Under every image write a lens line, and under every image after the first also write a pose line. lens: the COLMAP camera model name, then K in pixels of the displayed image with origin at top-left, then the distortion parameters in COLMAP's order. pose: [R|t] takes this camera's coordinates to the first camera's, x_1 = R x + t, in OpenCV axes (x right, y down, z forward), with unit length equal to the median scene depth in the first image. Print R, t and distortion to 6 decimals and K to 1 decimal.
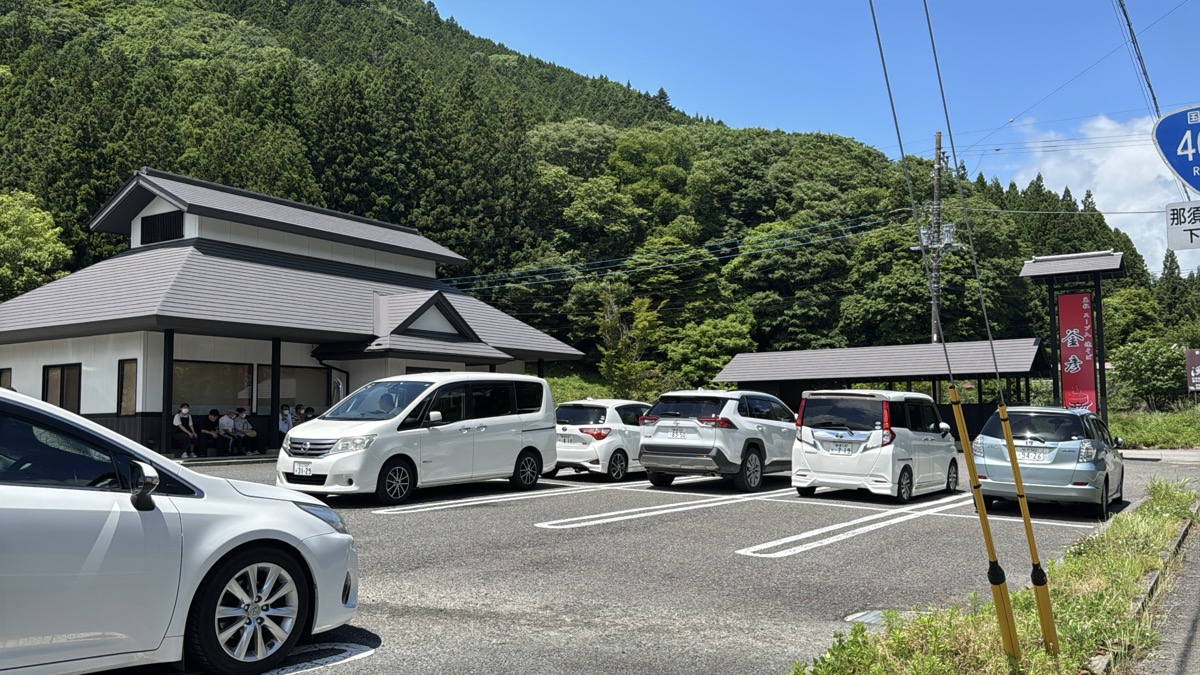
lens RADIAL K [[1043.0, 0, 600.0], [0, 1043.0, 337.5], [0, 0, 1]] dist [0.037722, -0.008584]
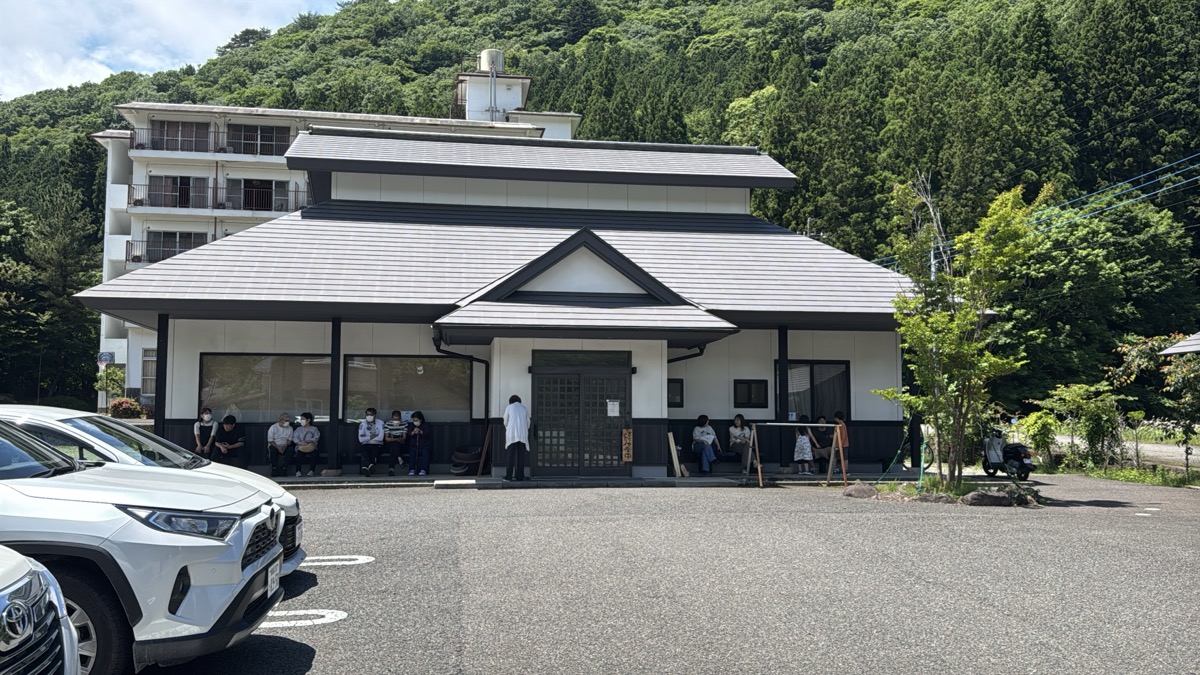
lens RADIAL K [[1043.0, 0, 600.0], [0, 1043.0, 337.5], [0, 0, 1]] dist [0.037722, -0.008584]
pose [[0.656640, -0.054204, -0.752254, 0.092453], [0.056254, 0.998156, -0.022818, 0.010493], [0.752103, -0.027333, 0.658478, 0.166005]]
